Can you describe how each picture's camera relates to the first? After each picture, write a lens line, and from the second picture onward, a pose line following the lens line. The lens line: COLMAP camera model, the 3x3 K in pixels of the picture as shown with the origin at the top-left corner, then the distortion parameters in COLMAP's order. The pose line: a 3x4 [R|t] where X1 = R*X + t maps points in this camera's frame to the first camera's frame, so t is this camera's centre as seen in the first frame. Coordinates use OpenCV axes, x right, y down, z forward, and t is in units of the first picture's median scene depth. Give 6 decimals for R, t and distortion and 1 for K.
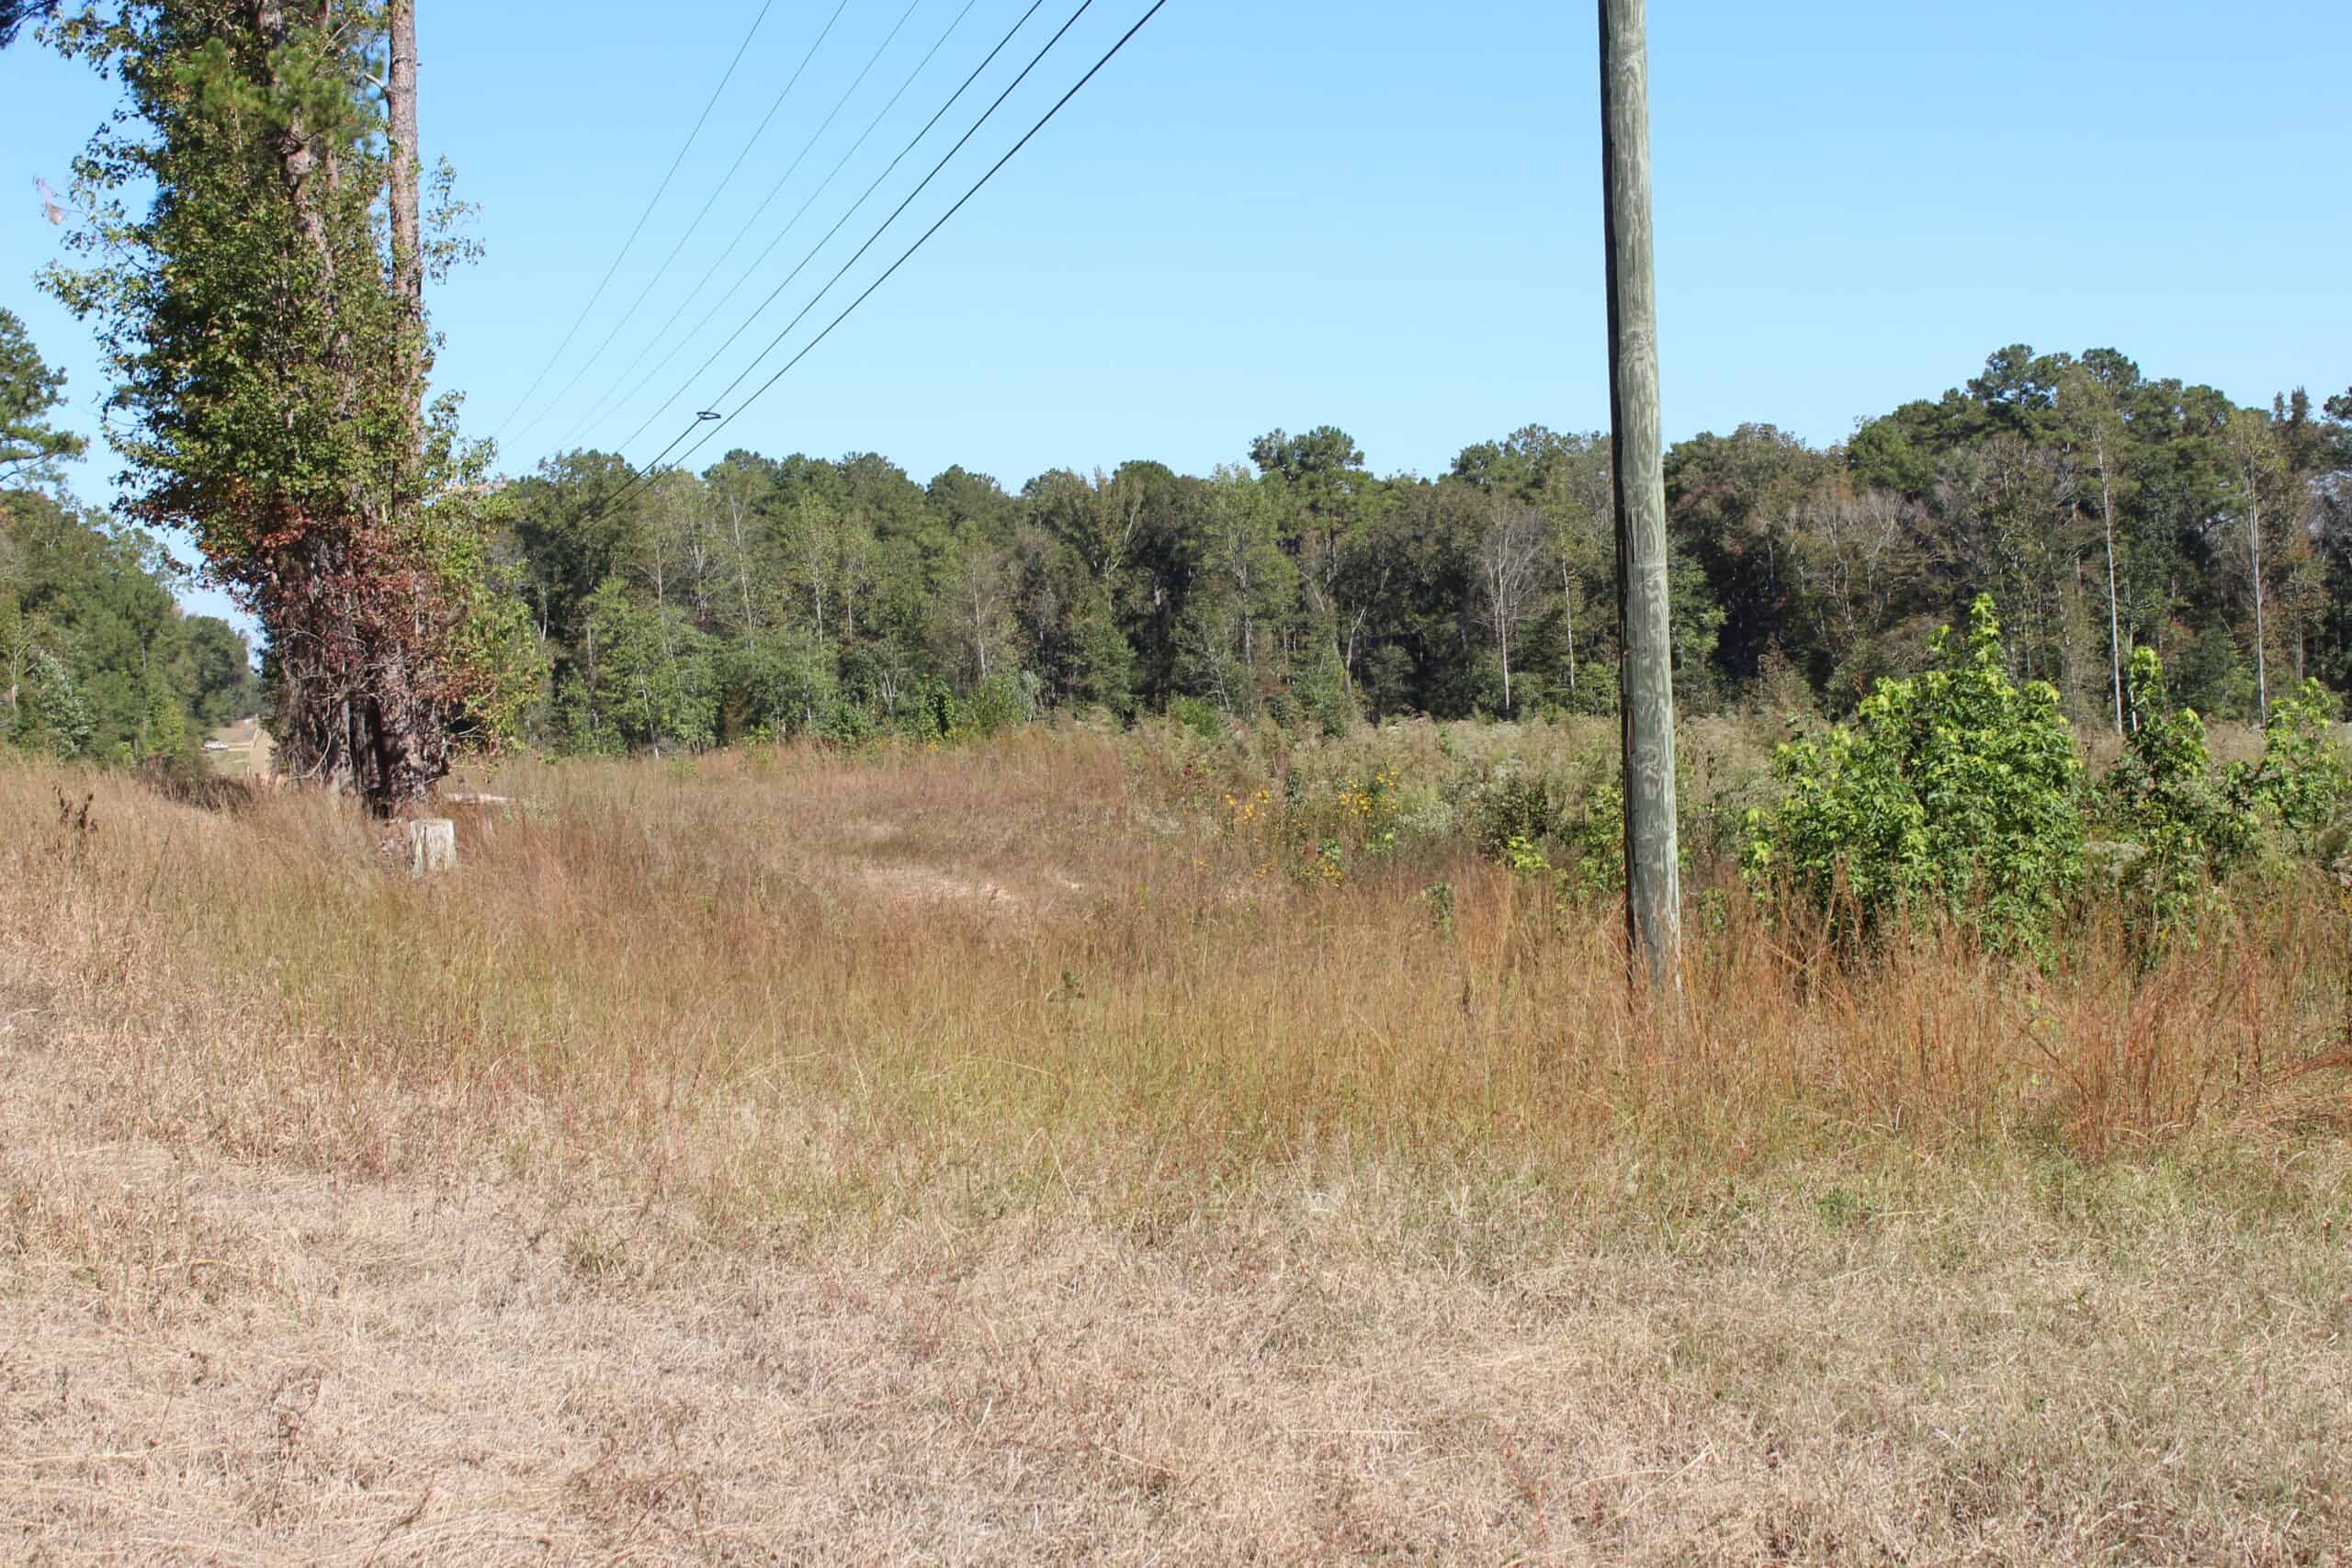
lens RADIAL K [[3729.4, 0, 1214.7], [0, 3729.4, 803.4], [0, 0, 1]] dist [0.008253, 0.000000]
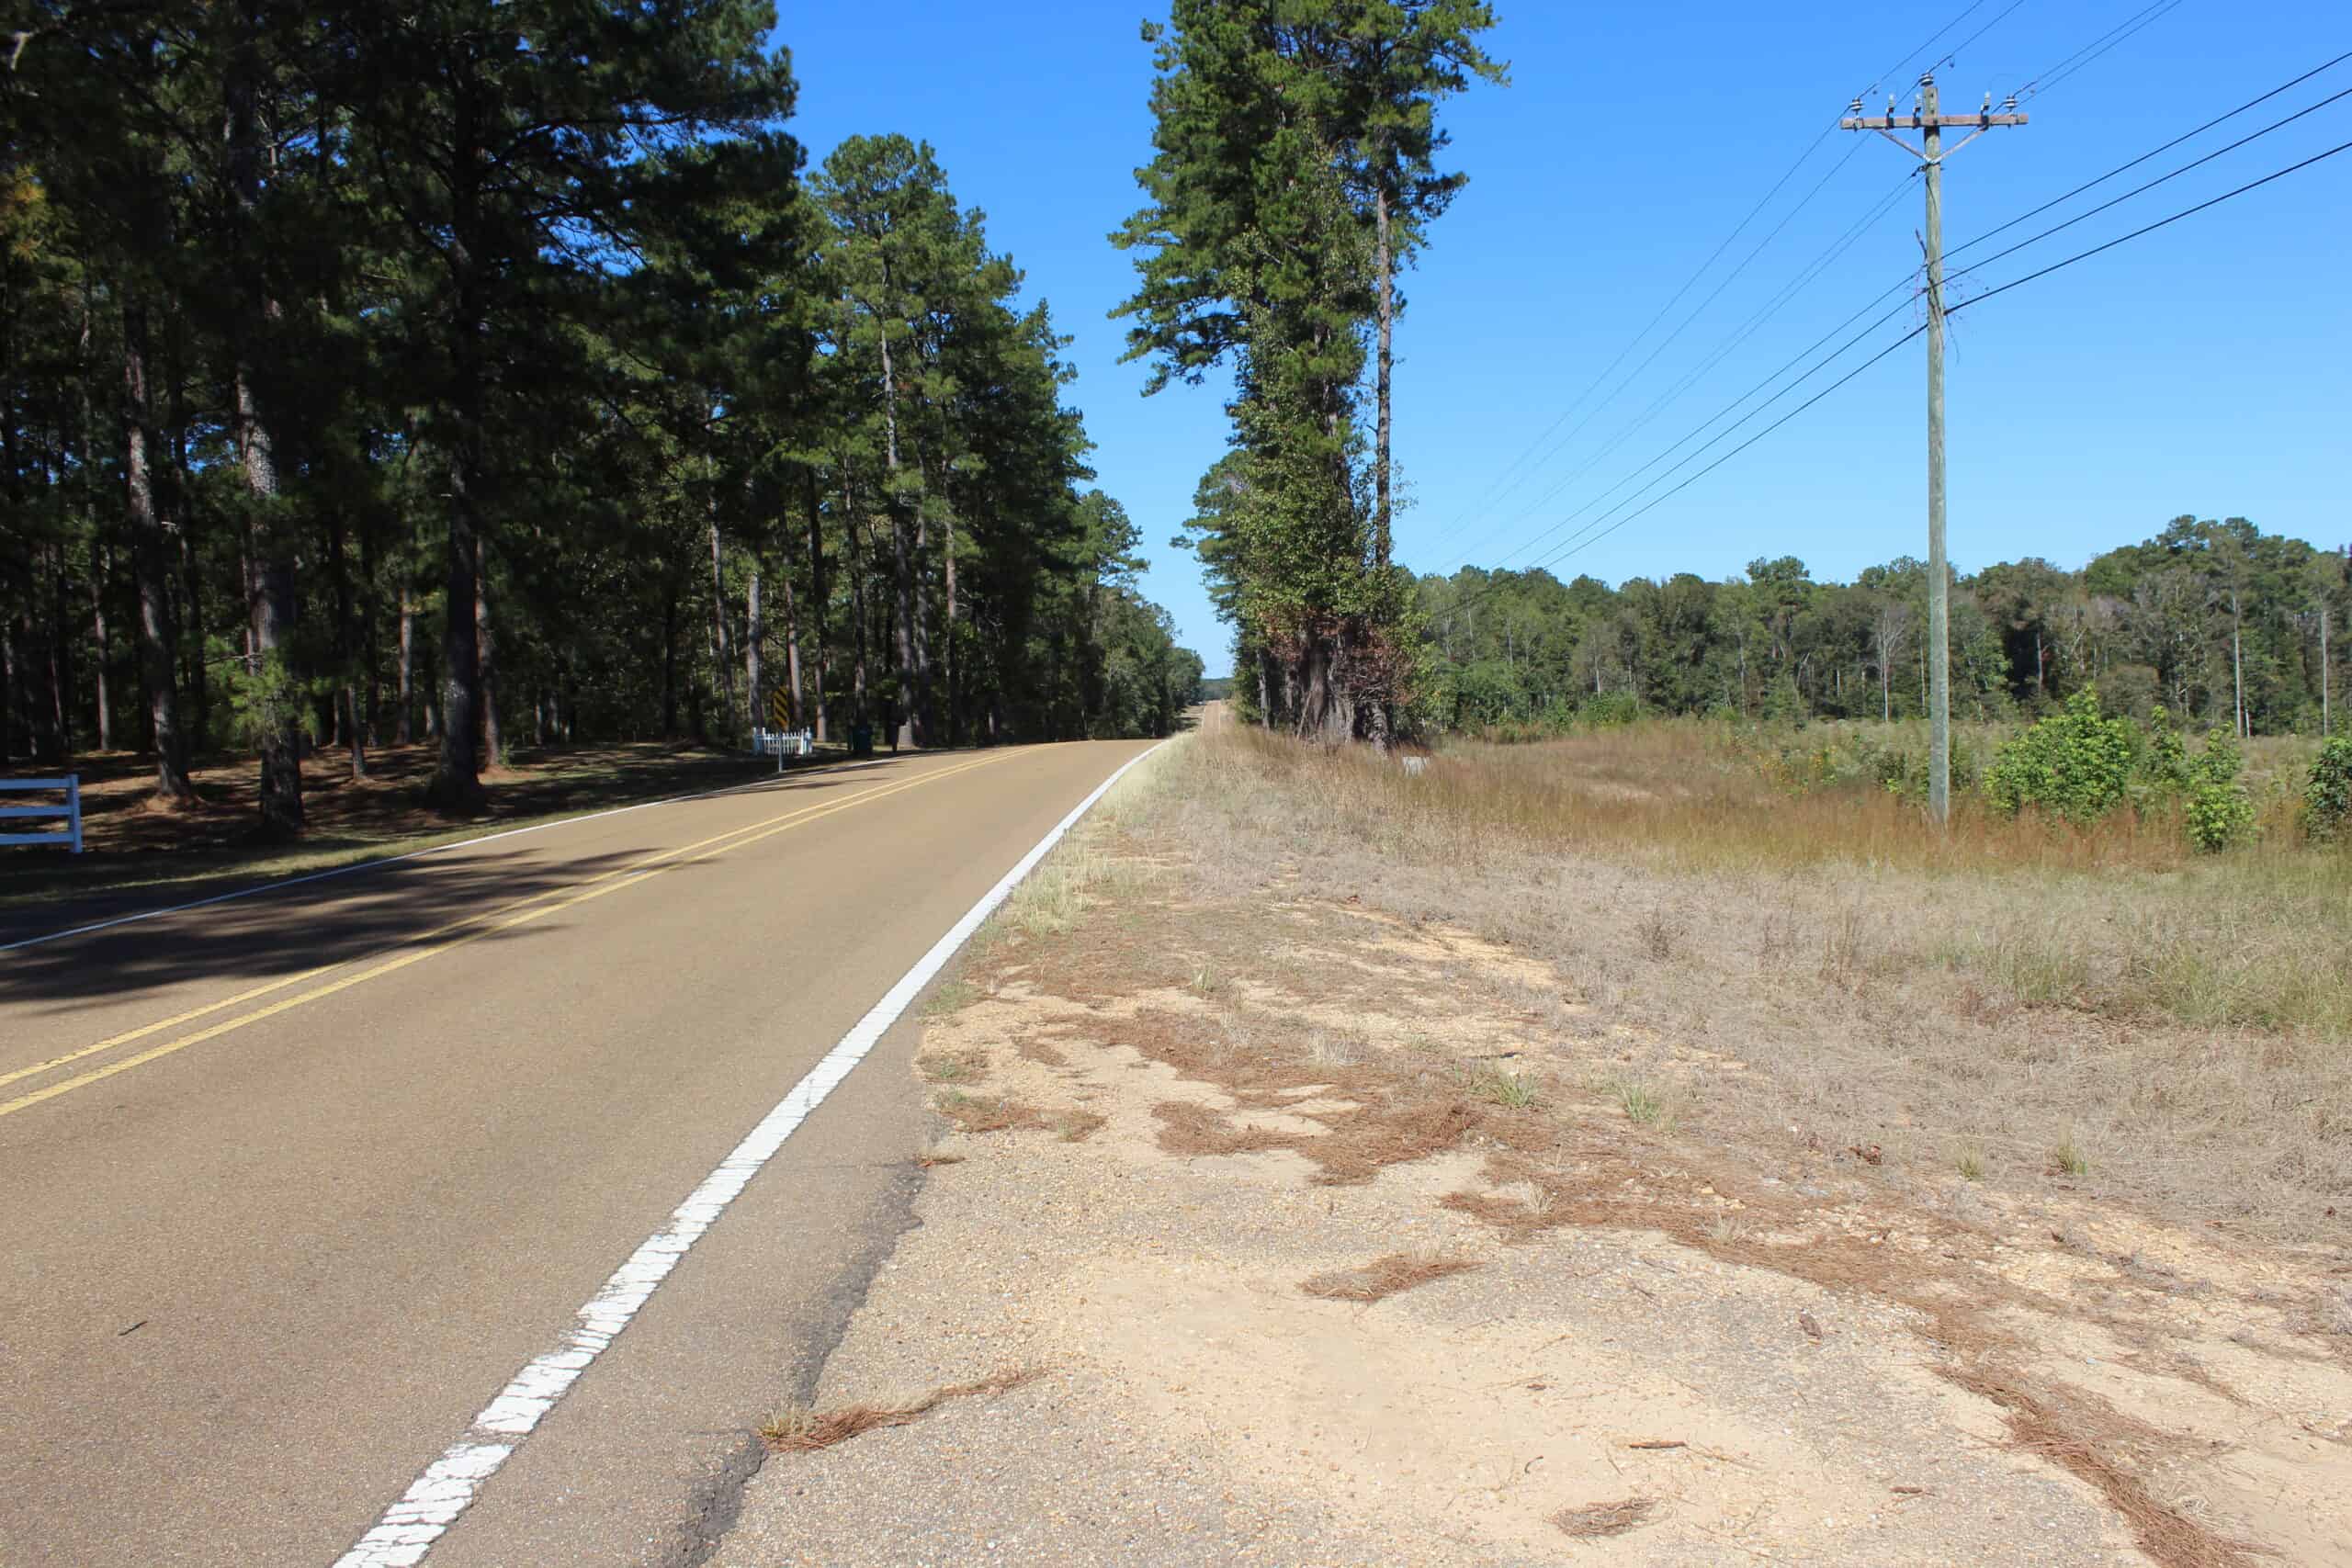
lens RADIAL K [[2031.9, 0, 1188.6], [0, 2031.9, 785.2], [0, 0, 1]] dist [-0.149221, 0.130680]
pose [[0.966790, 0.030852, -0.253703, -0.002395], [-0.026829, 0.999454, 0.019302, 0.000147], [0.254159, -0.011854, 0.967090, -0.029617]]
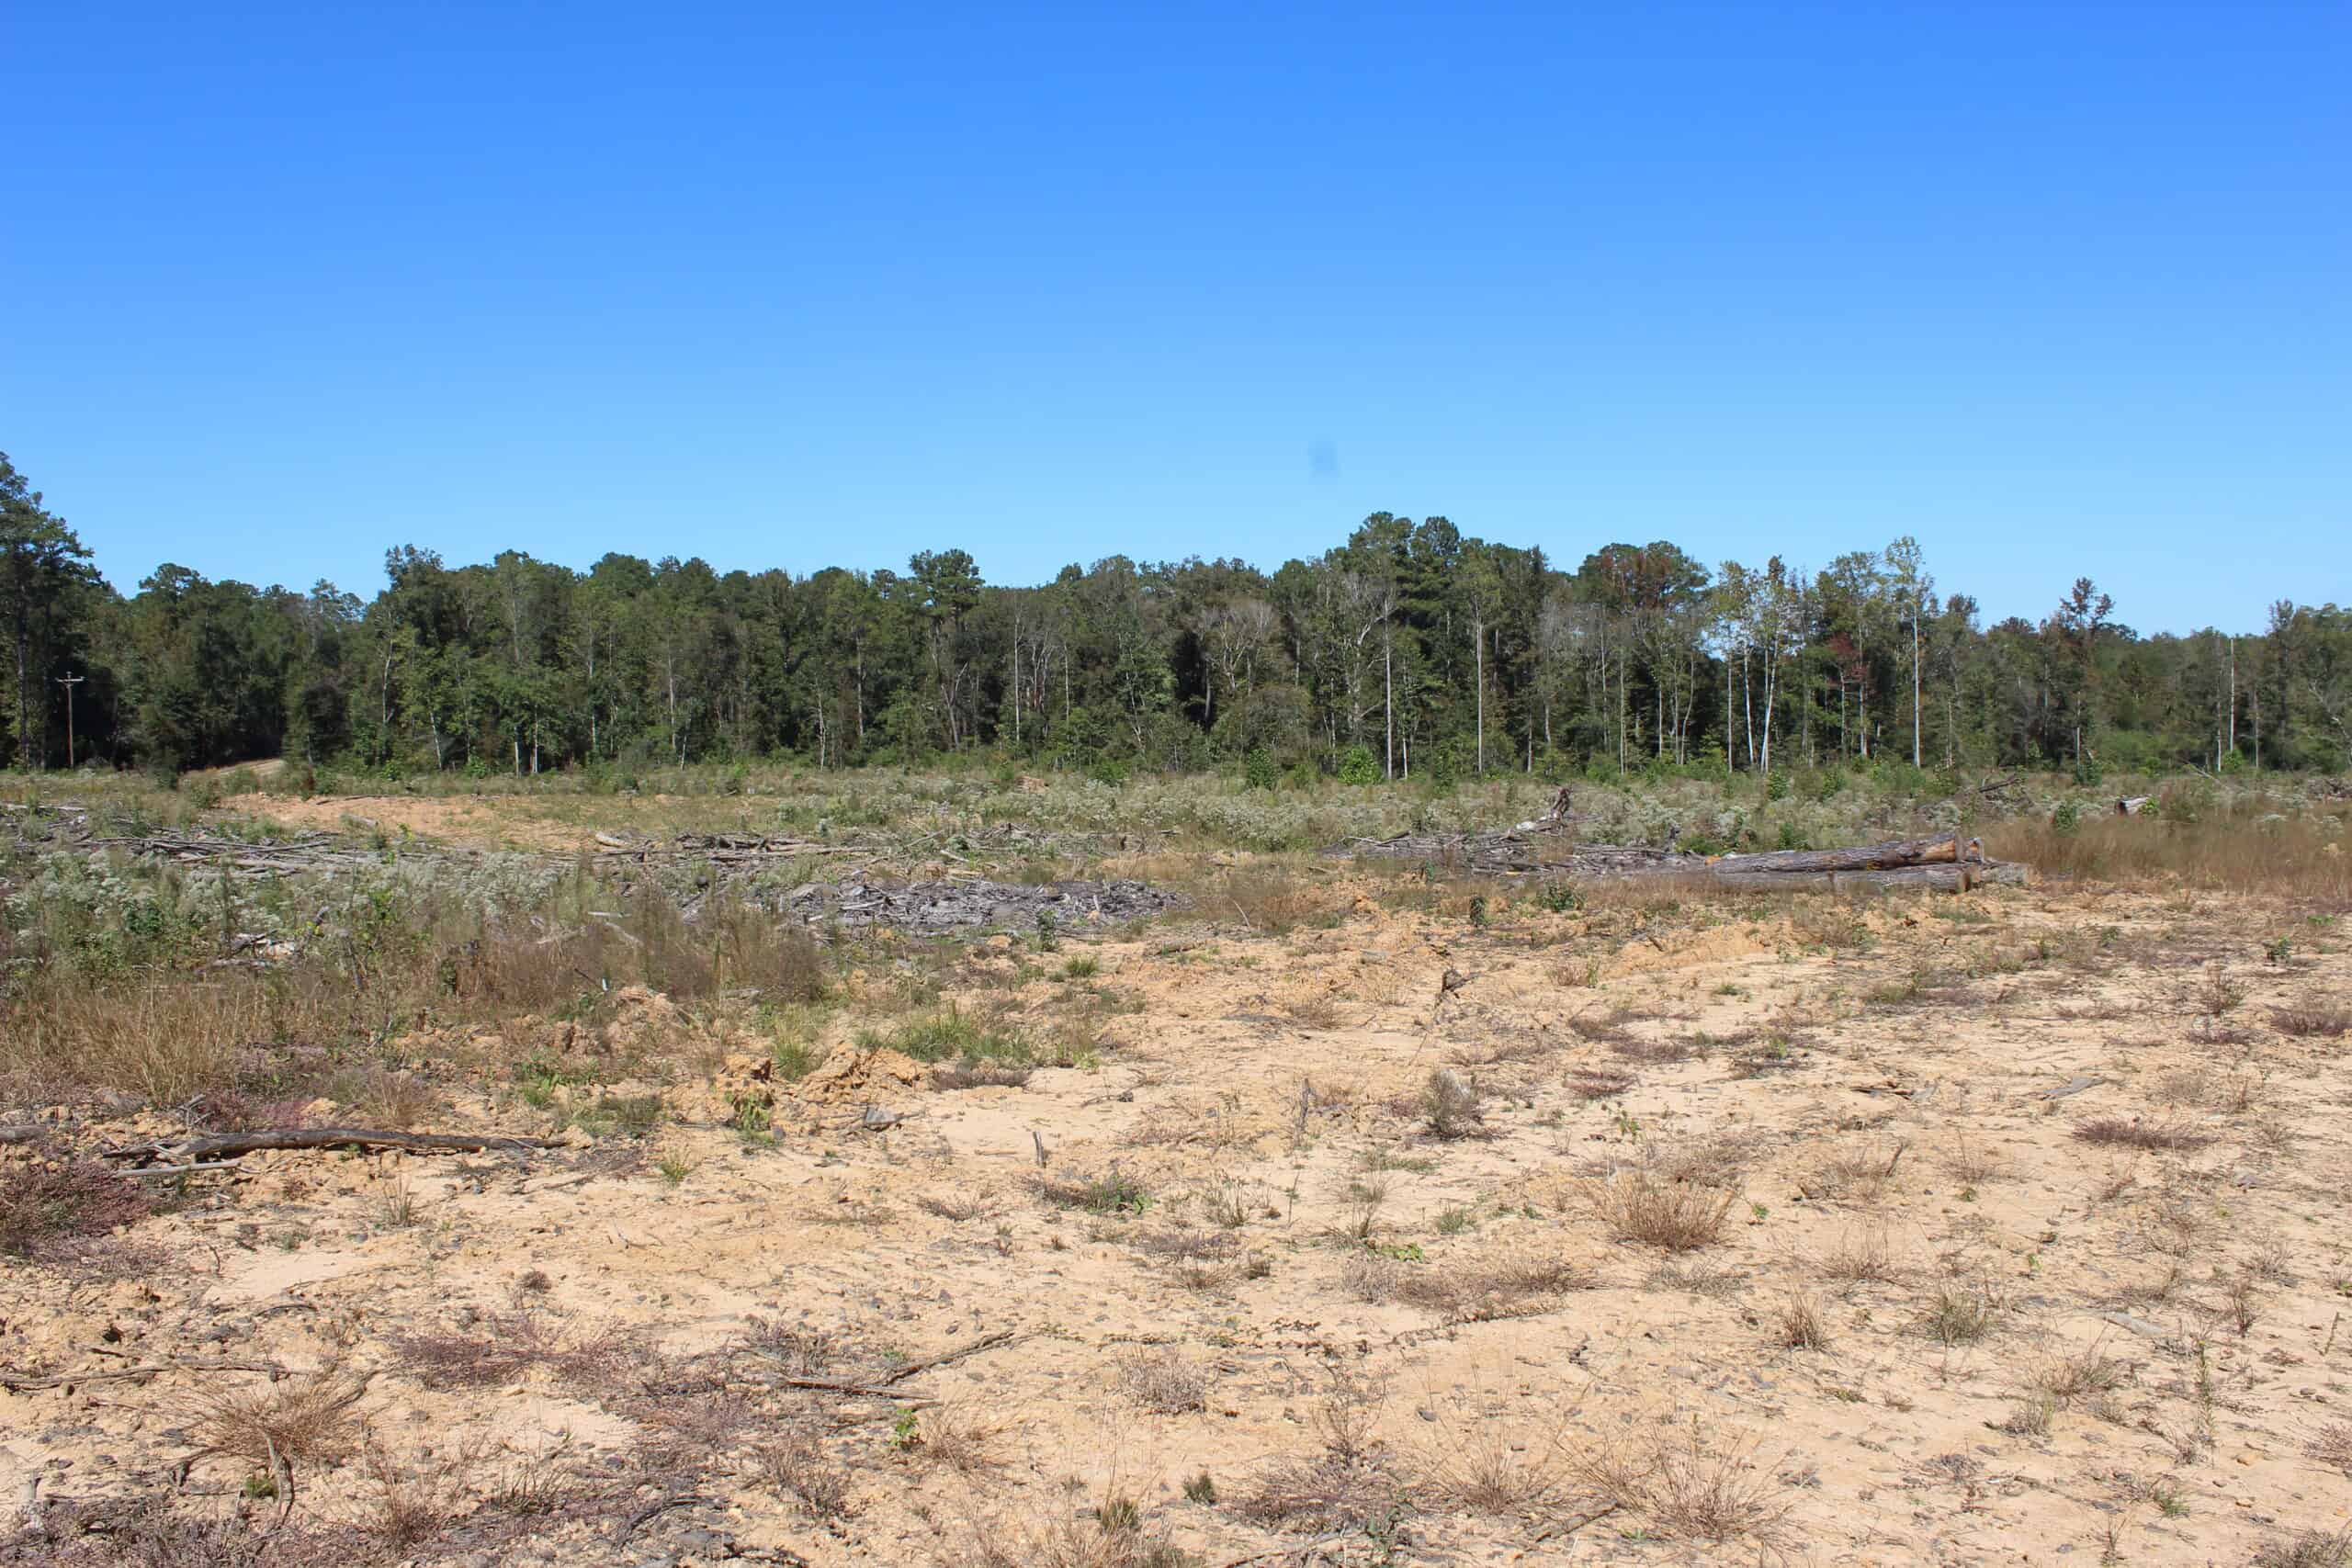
lens RADIAL K [[2031.9, 0, 1170.1], [0, 2031.9, 779.0], [0, 0, 1]] dist [-0.149221, 0.130680]
pose [[0.997630, 0.044062, -0.052851, 0.191887], [-0.043946, 0.999028, 0.003368, -0.013545], [0.052948, -0.001038, 0.998597, 0.180517]]
